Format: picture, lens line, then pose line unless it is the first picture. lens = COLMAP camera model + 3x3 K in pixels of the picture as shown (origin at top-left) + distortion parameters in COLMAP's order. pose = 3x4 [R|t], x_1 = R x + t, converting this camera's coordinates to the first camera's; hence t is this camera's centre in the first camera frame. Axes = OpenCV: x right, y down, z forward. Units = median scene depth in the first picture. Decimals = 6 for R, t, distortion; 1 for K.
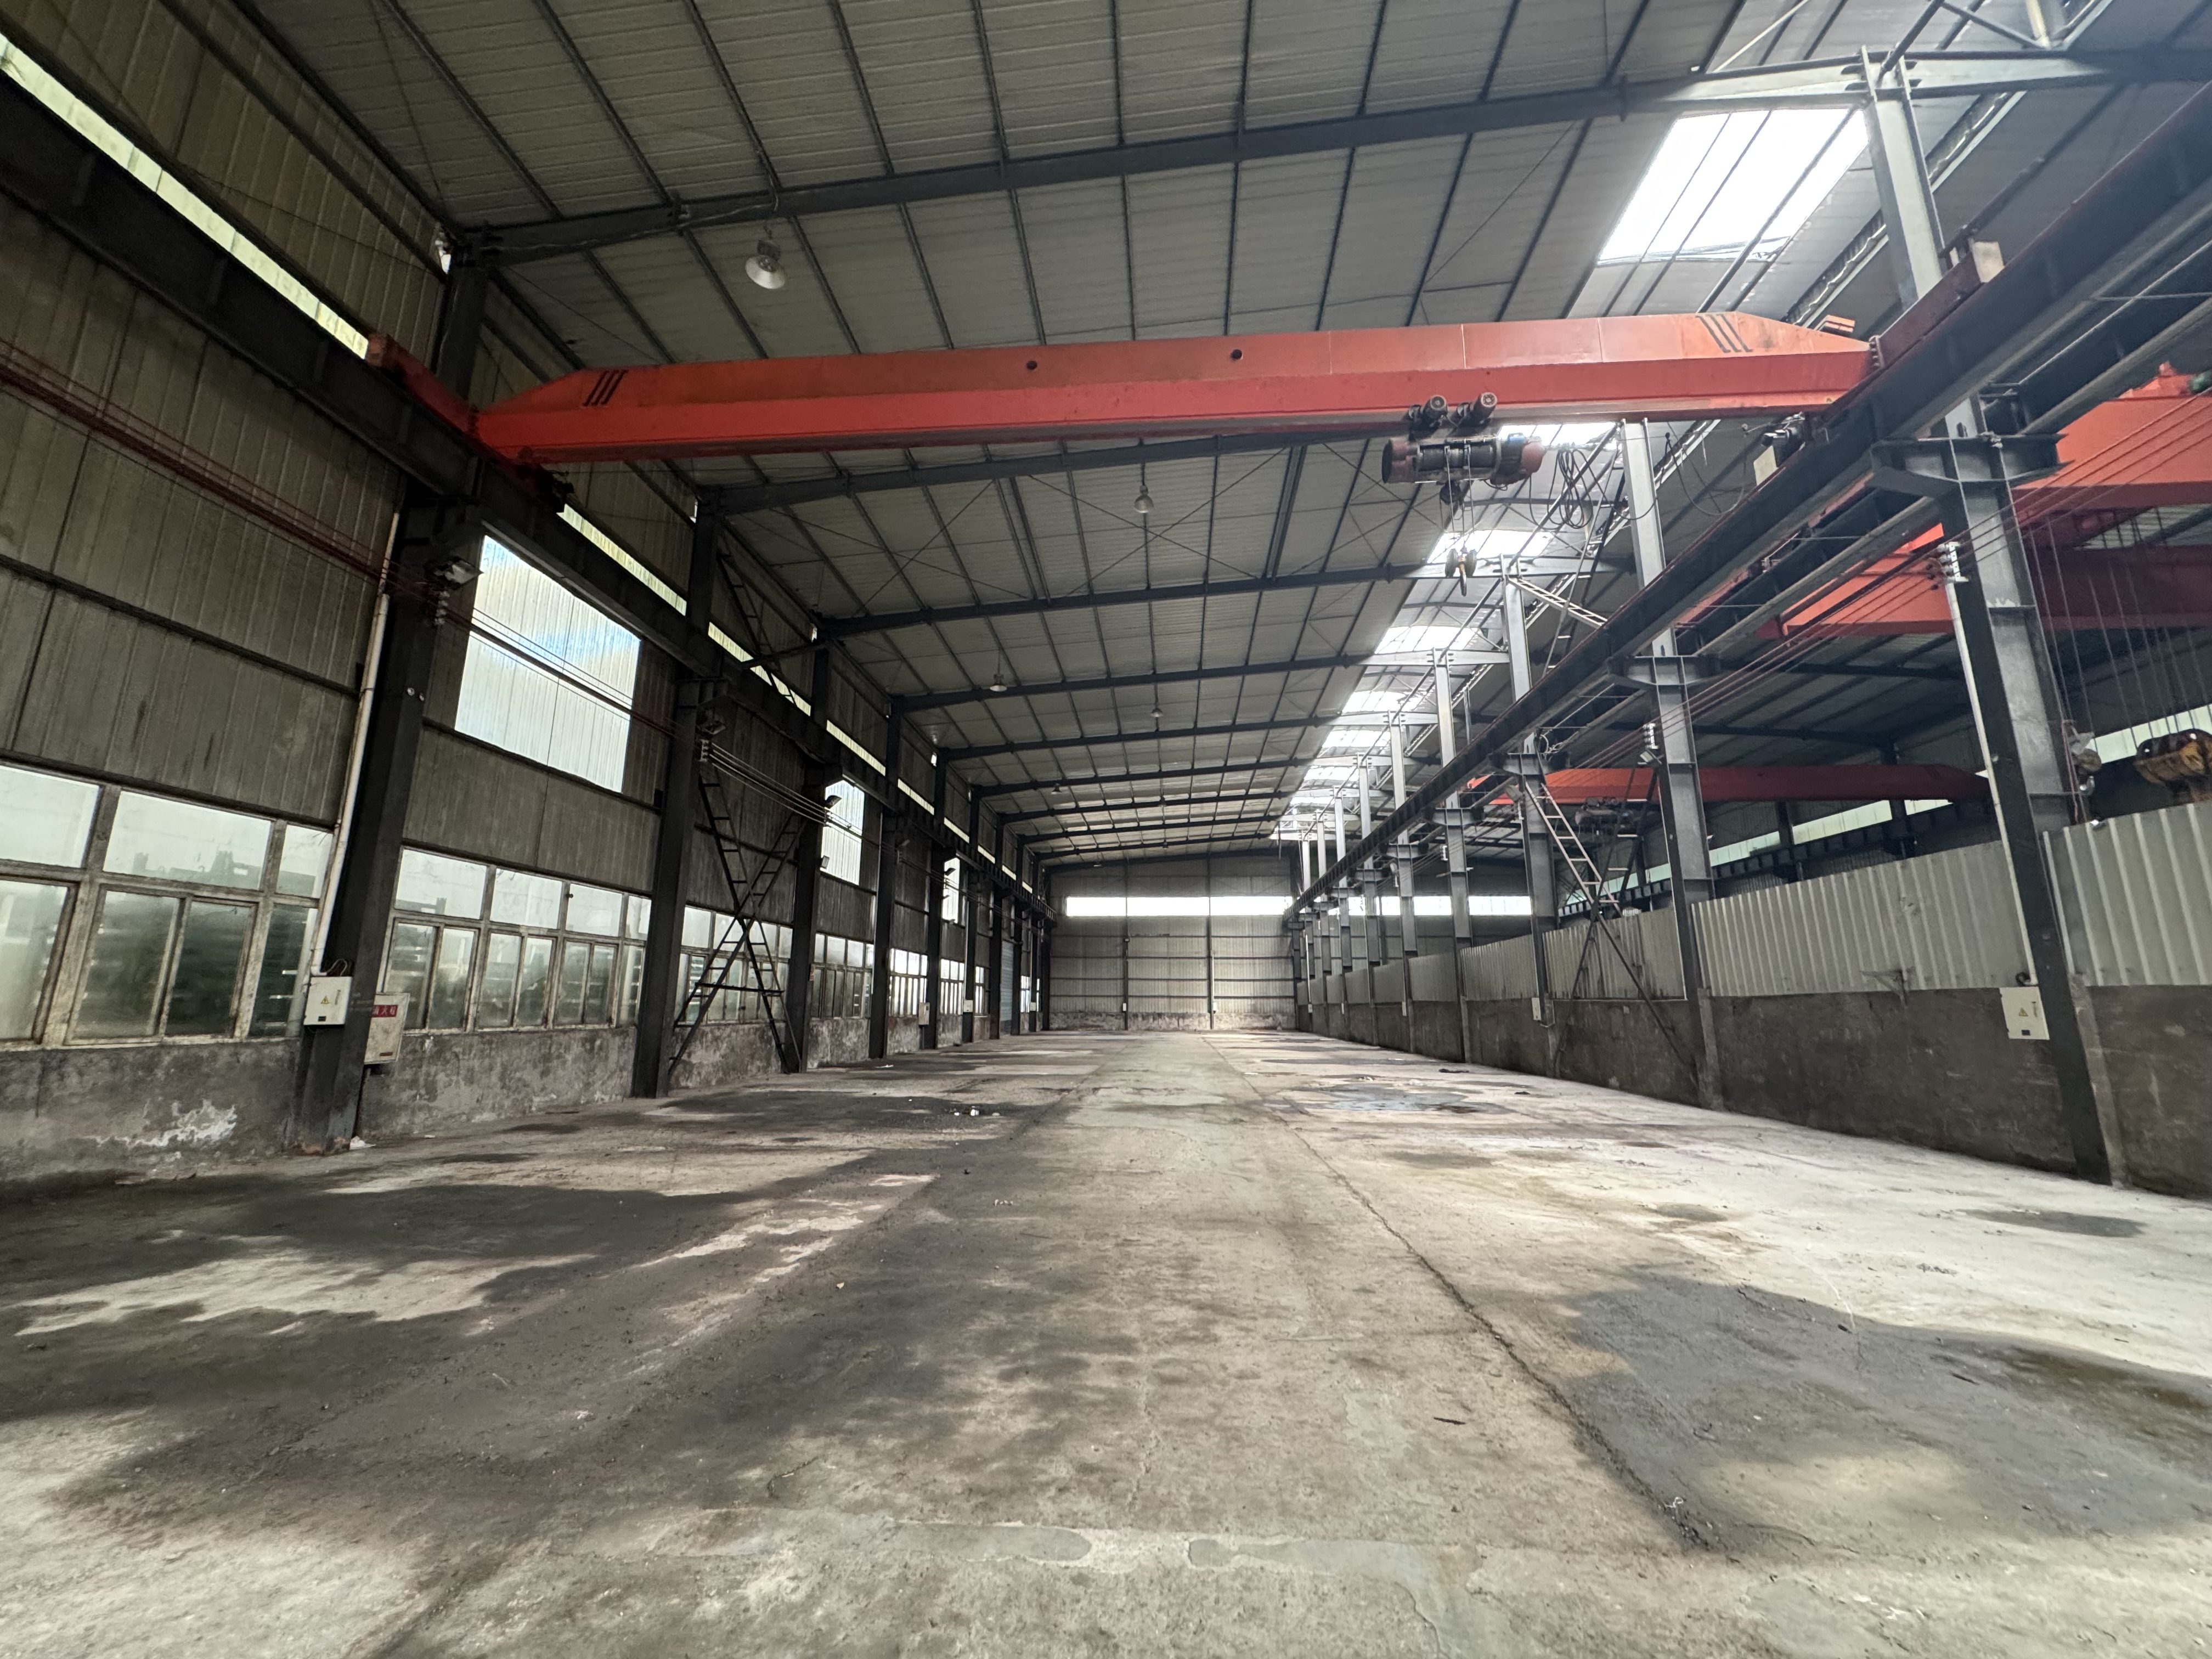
lens RADIAL K [[902.0, 0, 1106.0], [0, 902.0, 829.5], [0, 0, 1]] dist [0.049202, -0.015140]
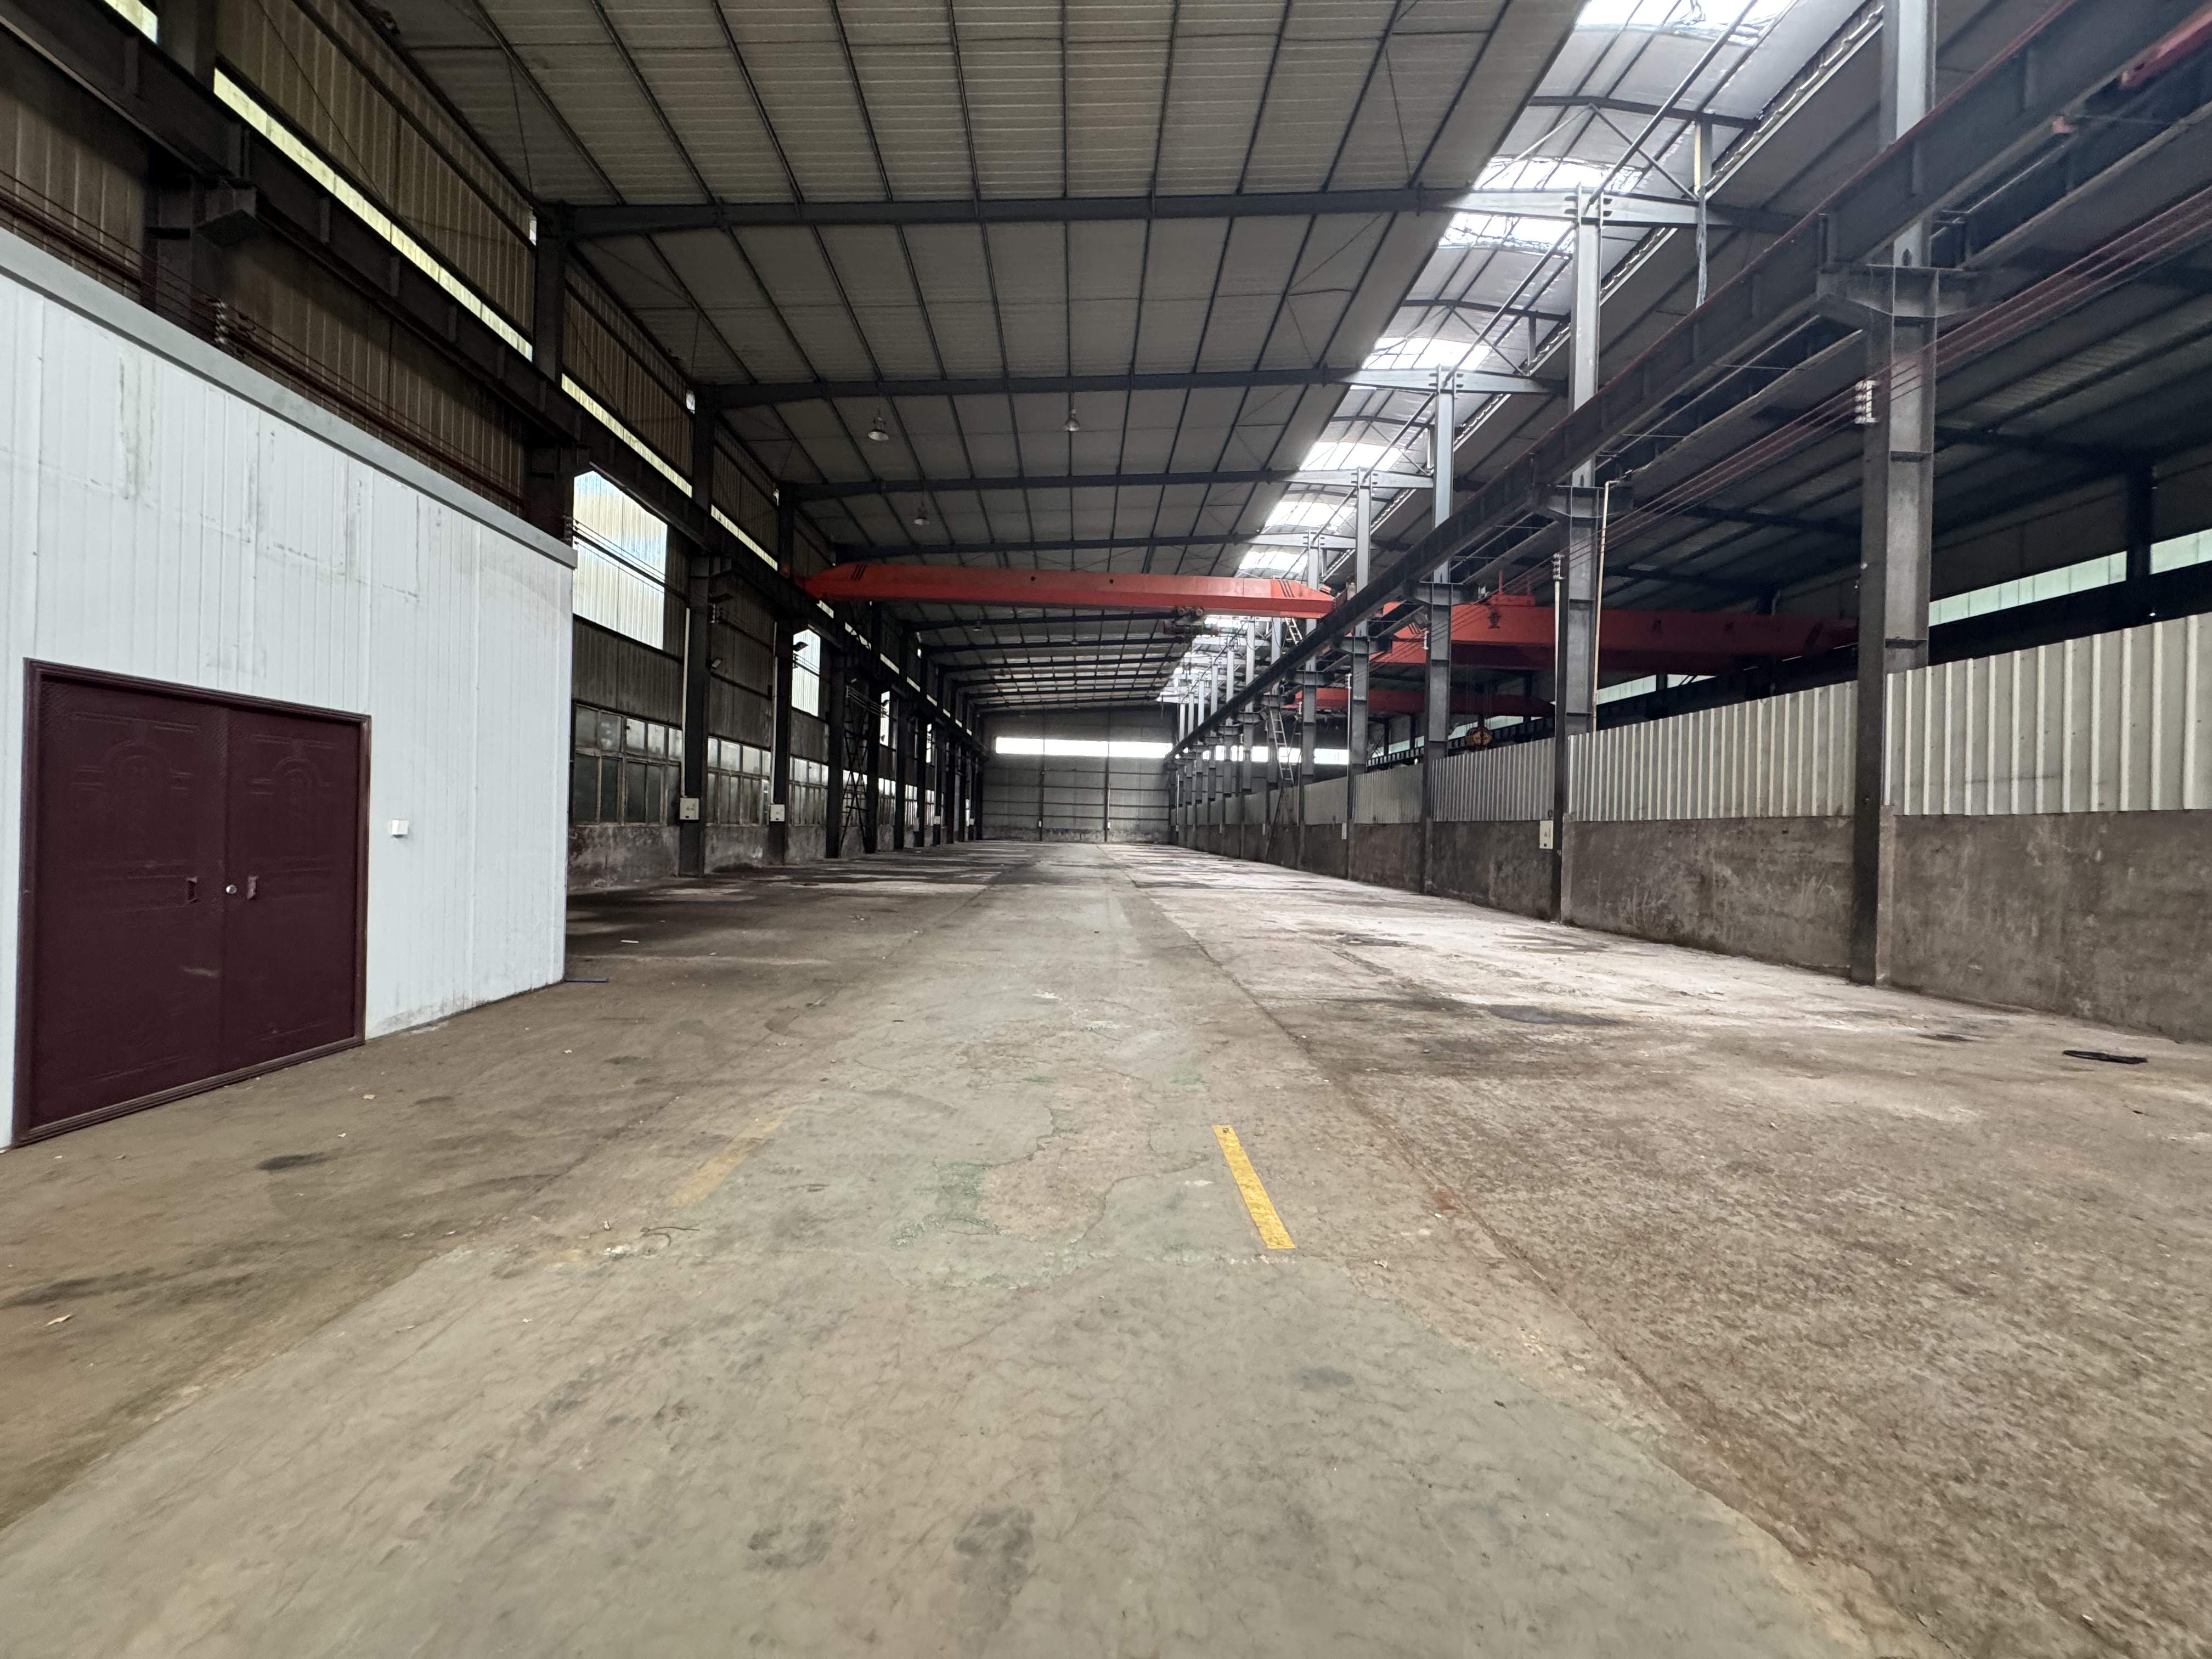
lens RADIAL K [[902.0, 0, 1106.0], [0, 902.0, 829.5], [0, 0, 1]] dist [0.049202, -0.015140]
pose [[0.993953, 0.028306, 0.106092, -0.027597], [-0.048843, 0.979323, 0.196317, -0.070018], [-0.098342, -0.200311, 0.974784, -0.352868]]
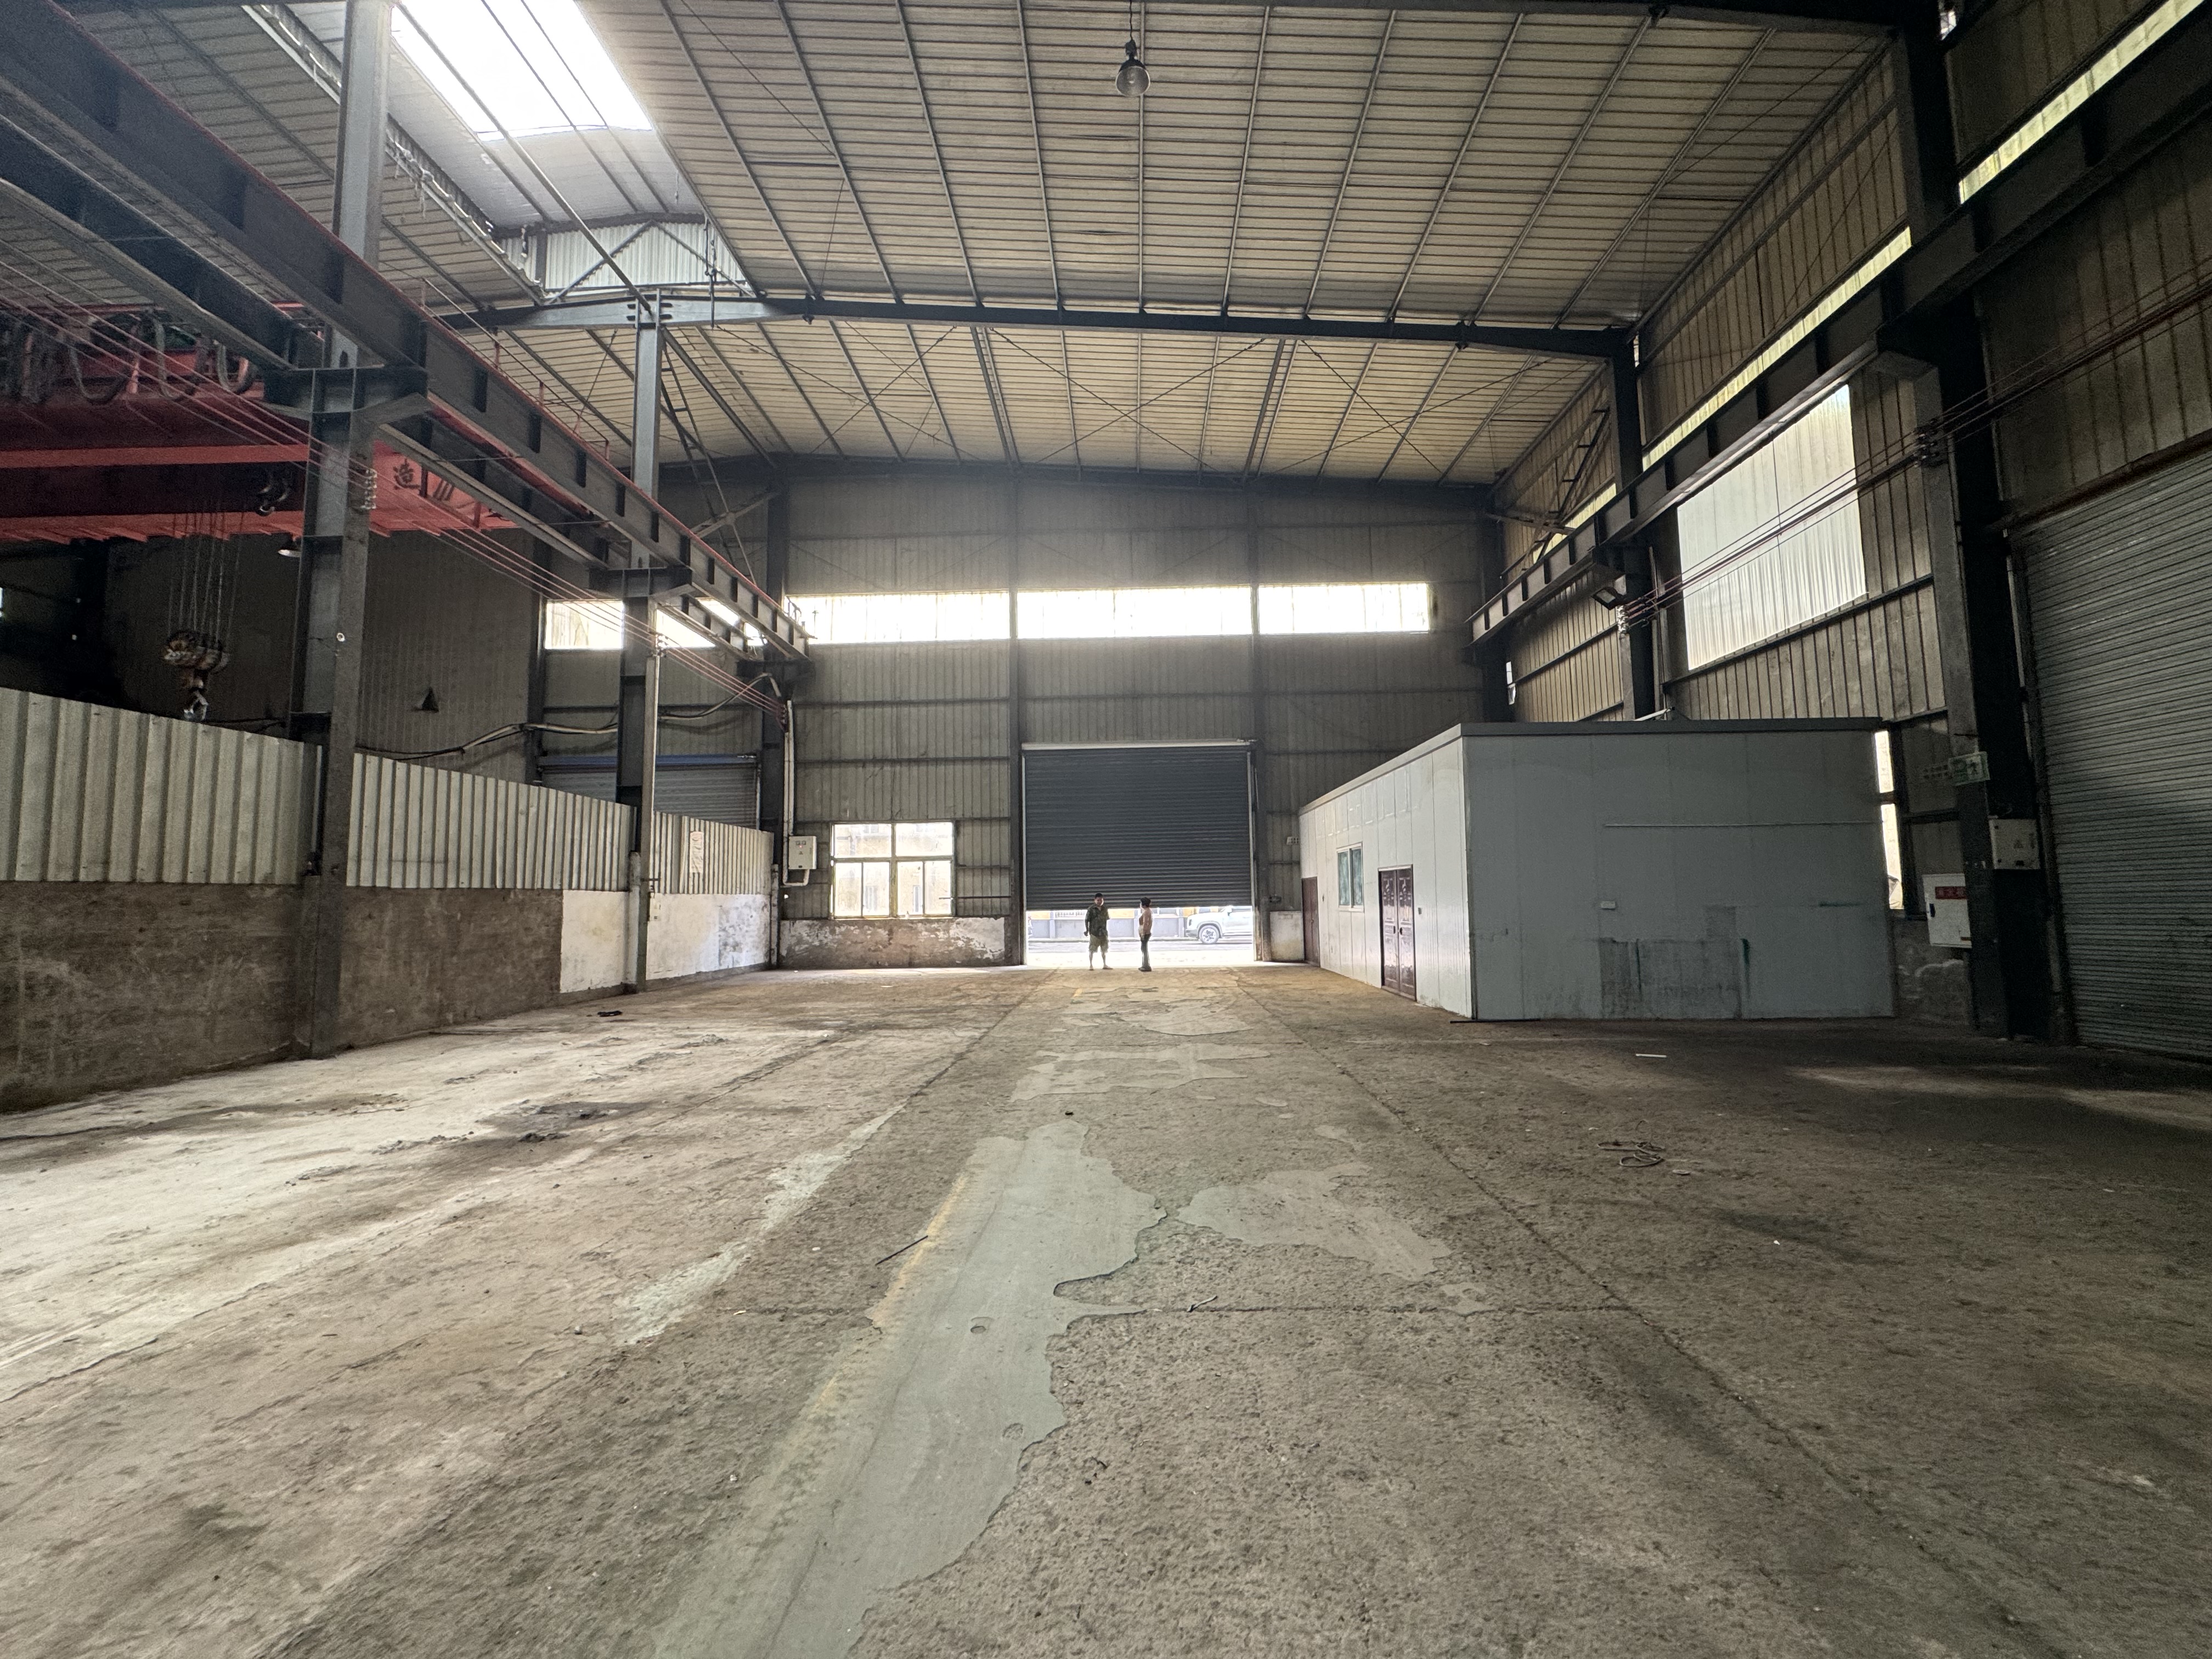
lens RADIAL K [[902.0, 0, 1106.0], [0, 902.0, 829.5], [0, 0, 1]] dist [0.049202, -0.015140]
pose [[-0.999071, 0.011152, -0.041615, 0.084513], [0.022108, 0.961753, -0.273026, 0.268827], [0.036979, -0.273692, -0.961106, 1.370485]]
